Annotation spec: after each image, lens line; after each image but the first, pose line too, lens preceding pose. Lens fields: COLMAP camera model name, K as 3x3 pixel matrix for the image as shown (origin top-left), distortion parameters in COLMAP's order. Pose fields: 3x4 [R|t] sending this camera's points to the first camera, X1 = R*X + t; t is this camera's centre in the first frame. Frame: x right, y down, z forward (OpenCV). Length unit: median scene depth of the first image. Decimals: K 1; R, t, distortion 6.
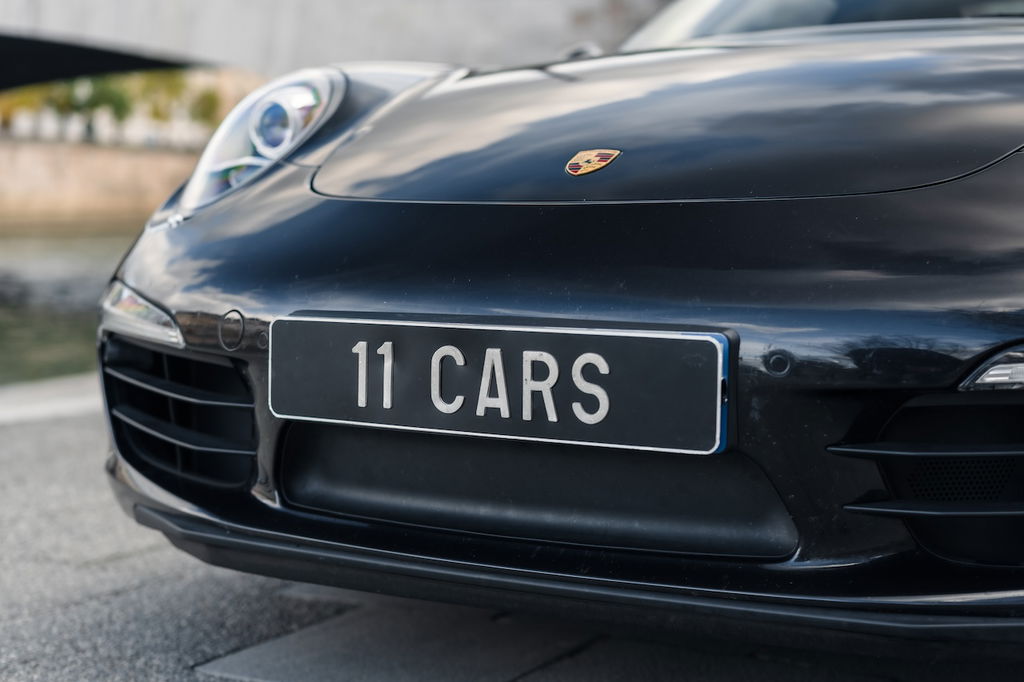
lens RADIAL K [[1597.4, 0, 515.4], [0, 1597.4, 338.8], [0, 0, 1]] dist [0.000276, 0.000000]
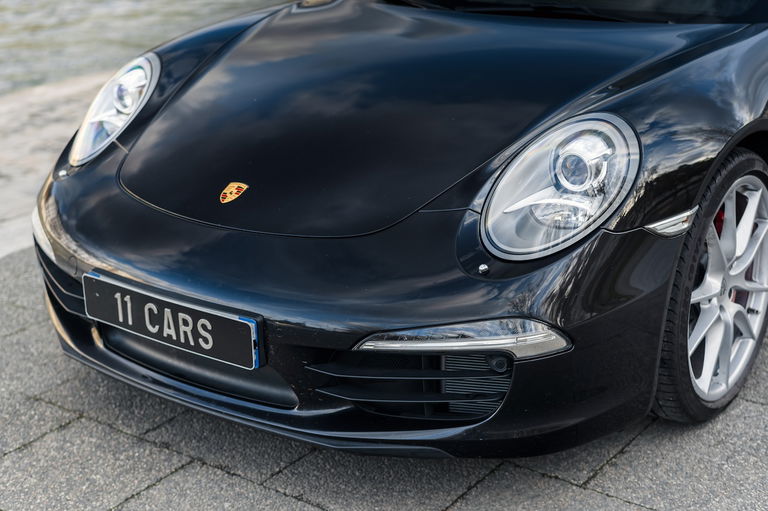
lens RADIAL K [[1198.0, 0, 379.9], [0, 1198.0, 253.7], [0, 0, 1]] dist [0.000276, 0.000000]
pose [[0.993207, 0.010386, -0.115899, 0.465959], [0.023301, 0.958085, 0.285535, -0.529920], [0.114007, -0.286296, 0.951334, -0.511213]]
